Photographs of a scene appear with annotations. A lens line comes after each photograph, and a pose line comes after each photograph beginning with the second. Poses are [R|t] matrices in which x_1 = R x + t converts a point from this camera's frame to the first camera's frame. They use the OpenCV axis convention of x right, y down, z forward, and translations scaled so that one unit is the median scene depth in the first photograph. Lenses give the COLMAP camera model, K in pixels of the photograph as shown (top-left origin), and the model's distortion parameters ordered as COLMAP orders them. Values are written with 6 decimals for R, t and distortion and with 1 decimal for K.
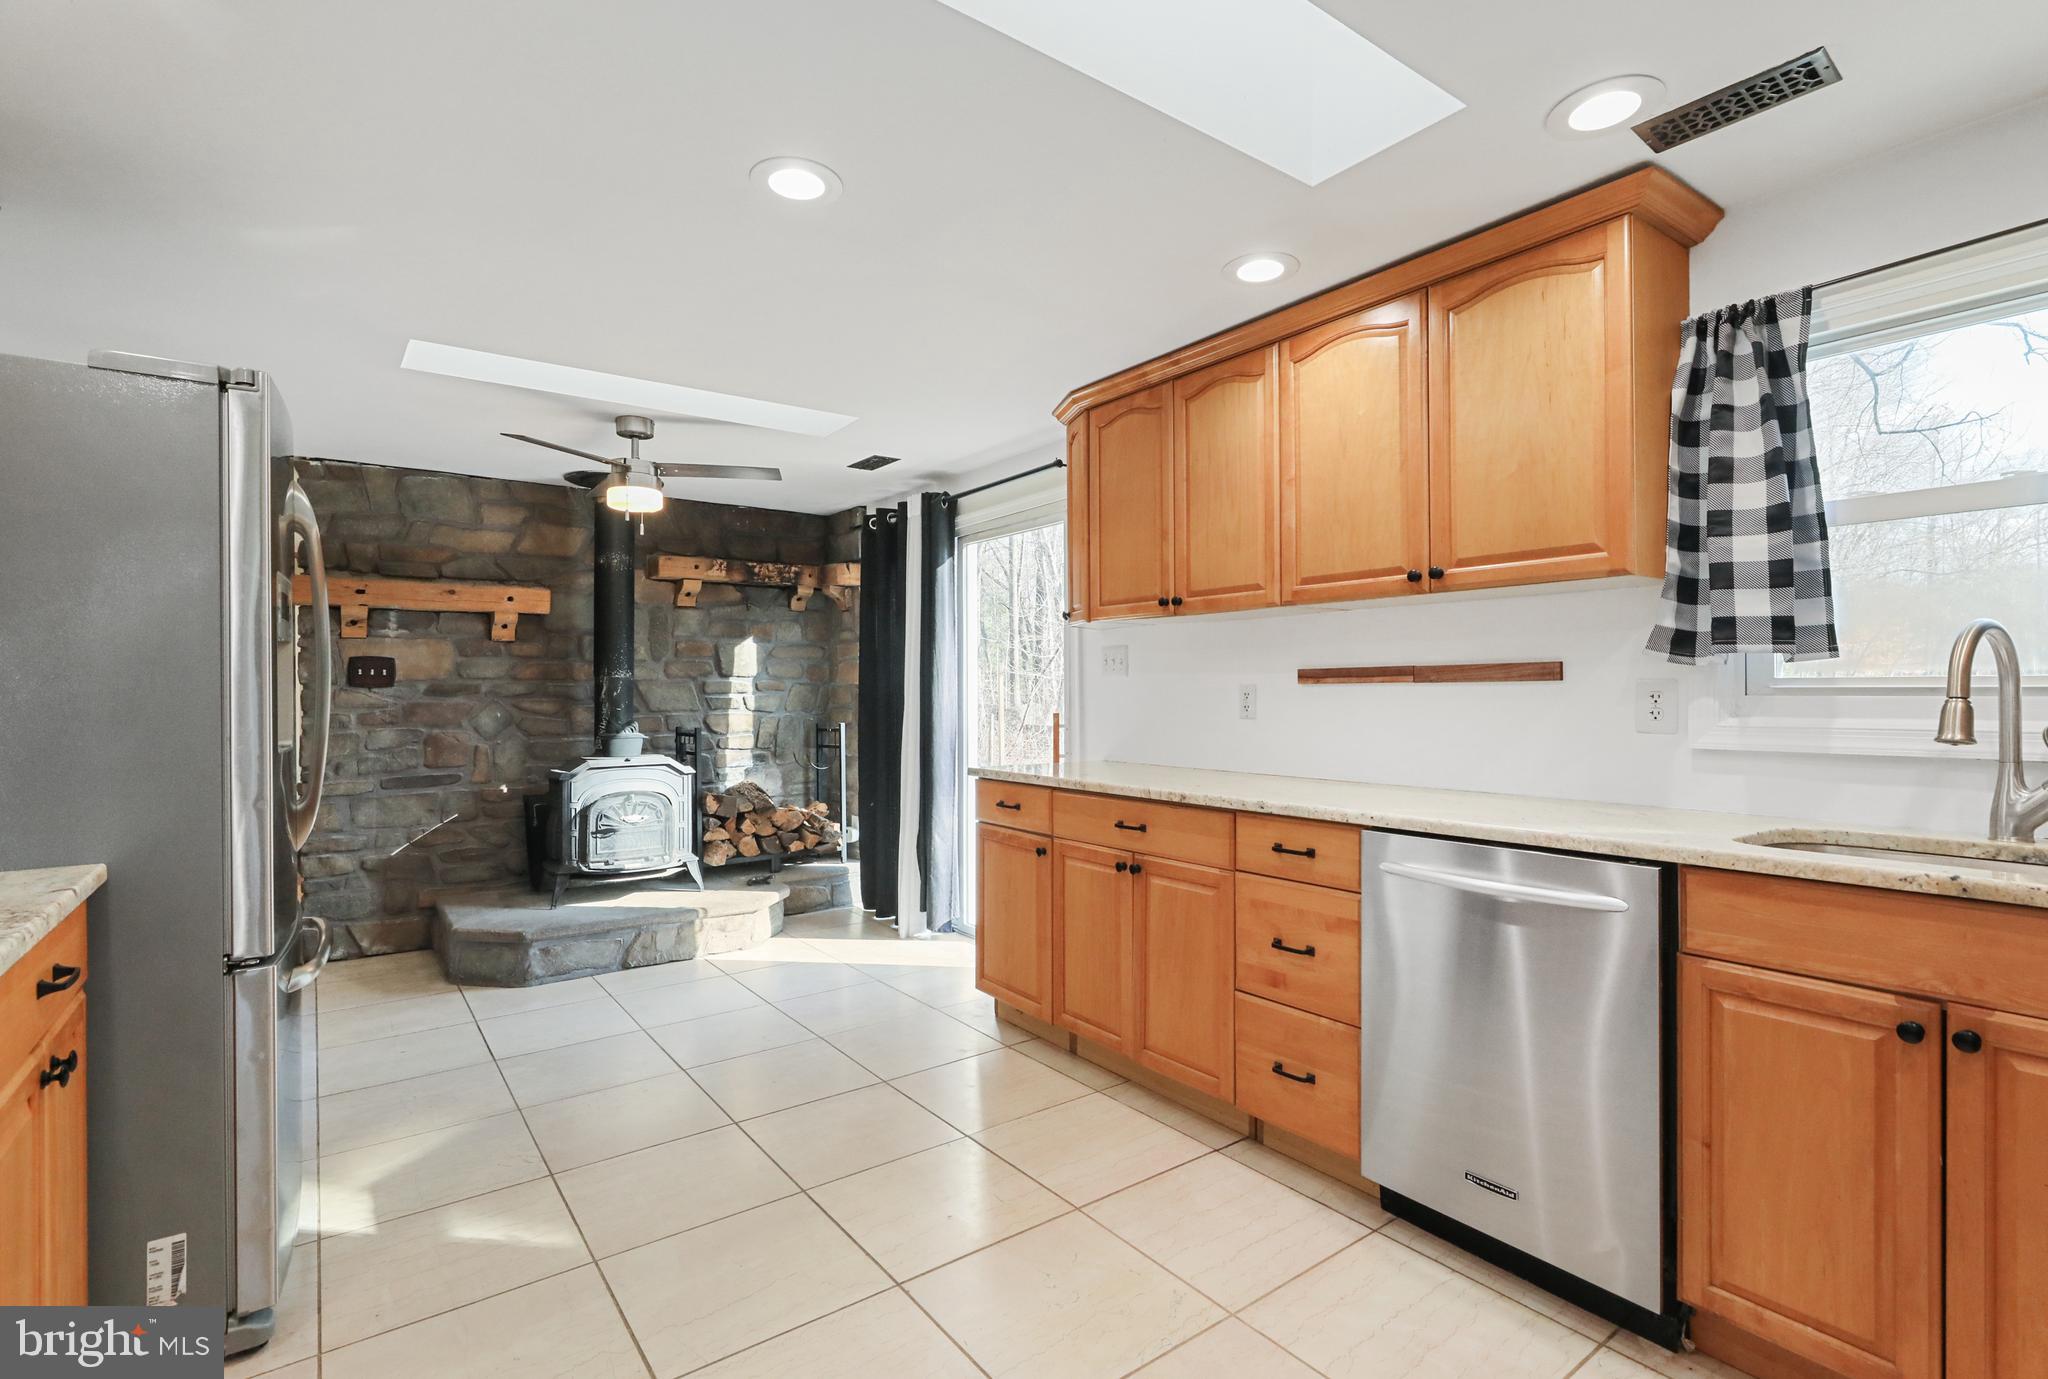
lens RADIAL K [[957.0, 0, 1029.6], [0, 957.0, 686.9], [0, 0, 1]] dist [0.001515, 0.000434]
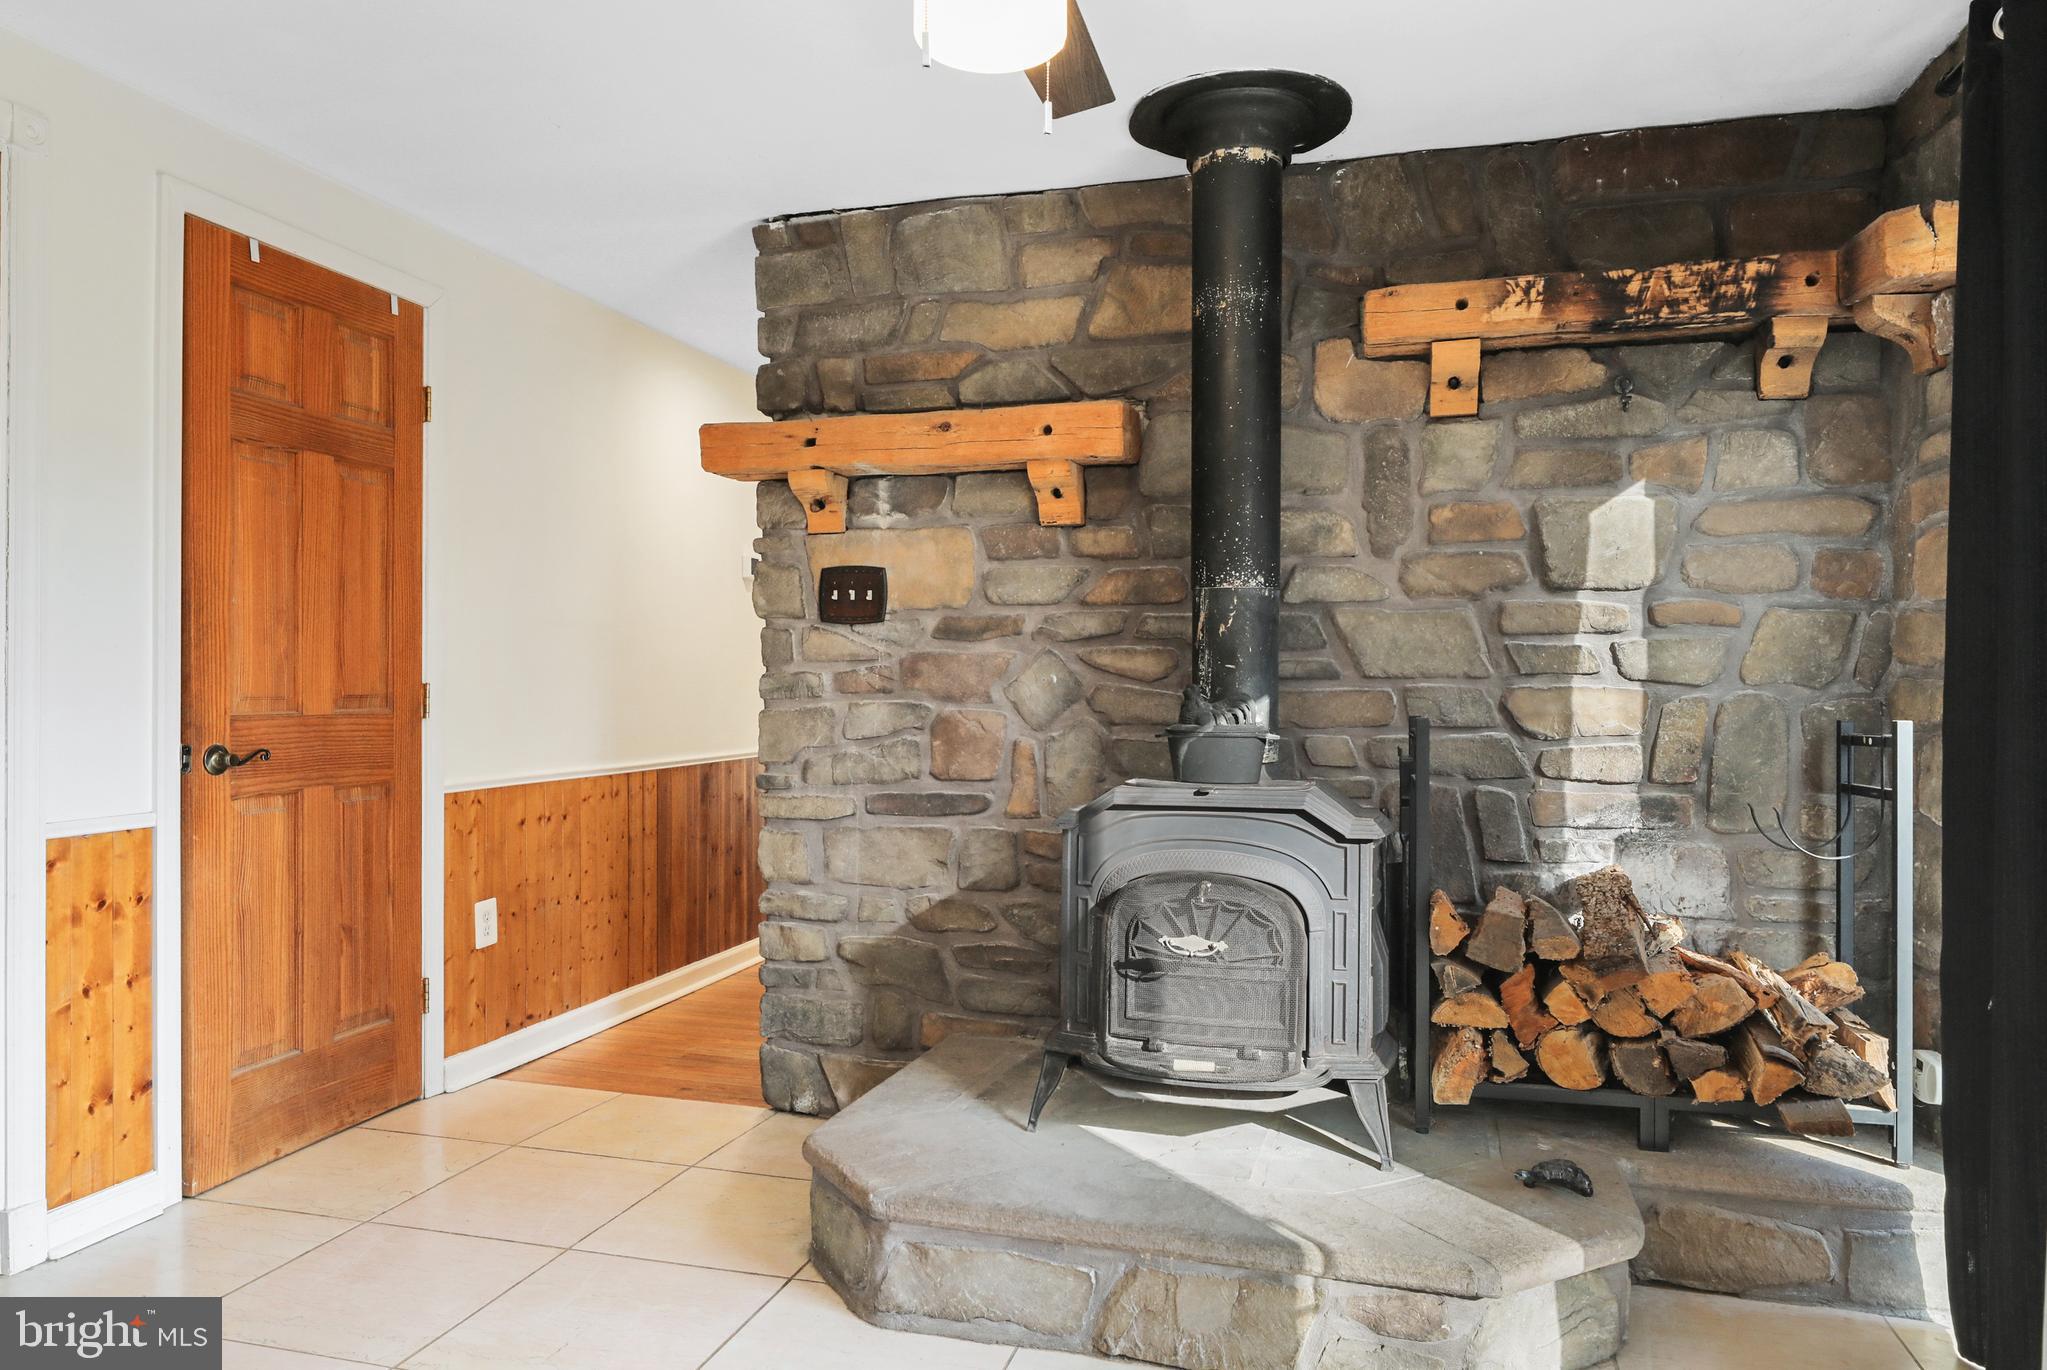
lens RADIAL K [[1355.3, 0, 1023.5], [0, 1355.3, 685.0], [0, 0, 1]] dist [0.000931, 0.001223]
pose [[0.609905, 0.009395, -0.792419, -0.022301], [-0.002443, 0.999947, 0.009975, 0.026000], [0.792471, -0.004148, 0.609896, 0.581943]]
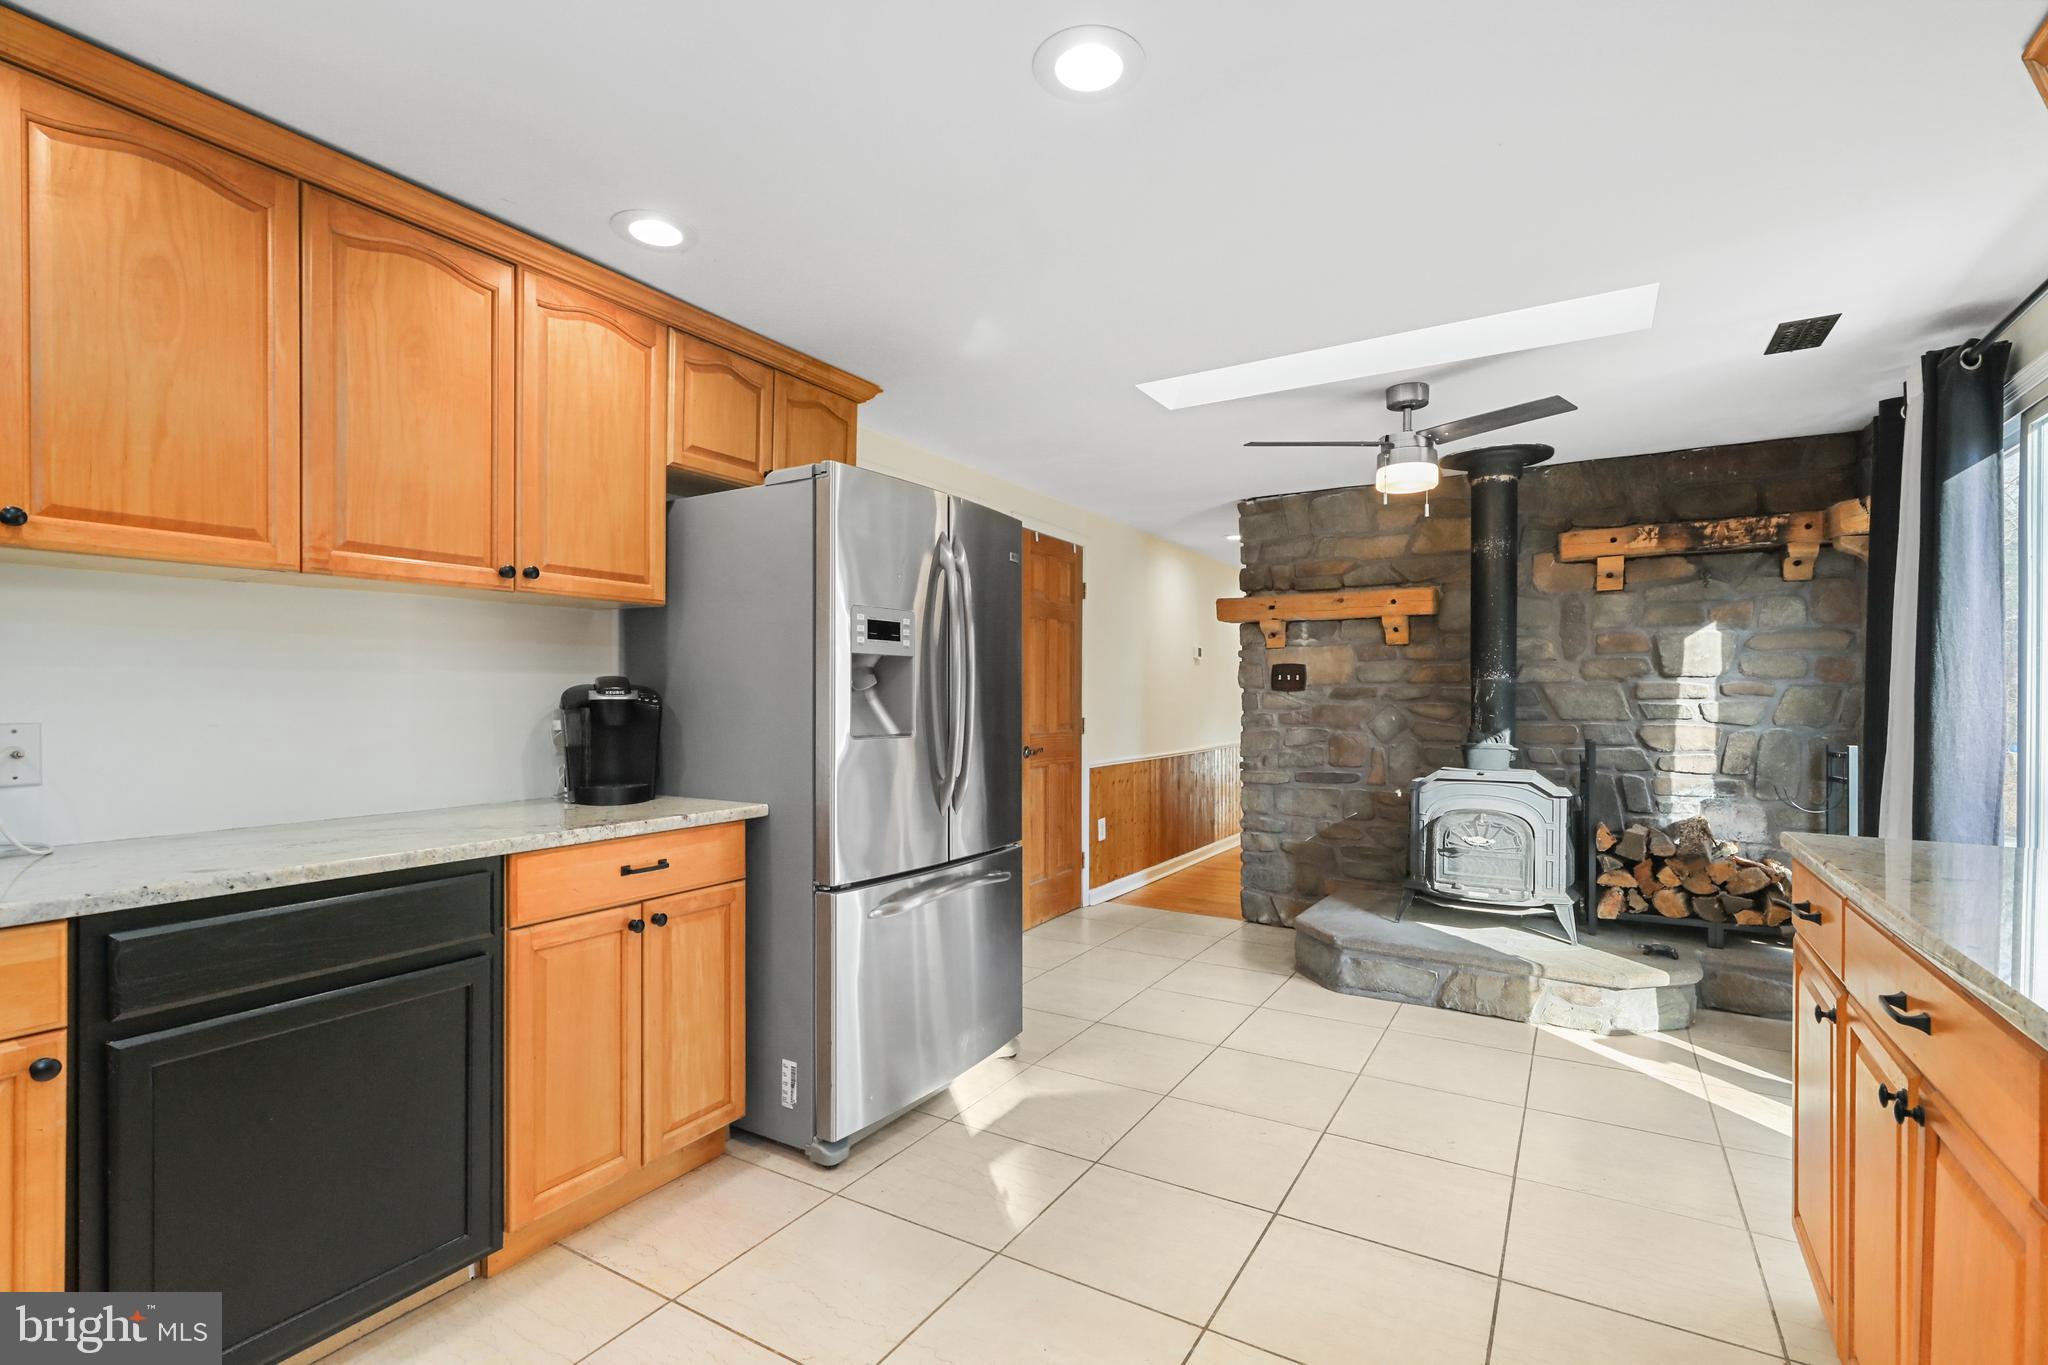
lens RADIAL K [[929.9, 0, 1030.3], [0, 929.9, 698.0], [0, 0, 1]] dist [0.000455, -0.000108]
pose [[0.382778, 0.006274, -0.923819, 0.202425], [-0.000155, 0.999977, 0.006727, 0.001391], [0.923841, -0.002432, 0.382770, 0.282509]]
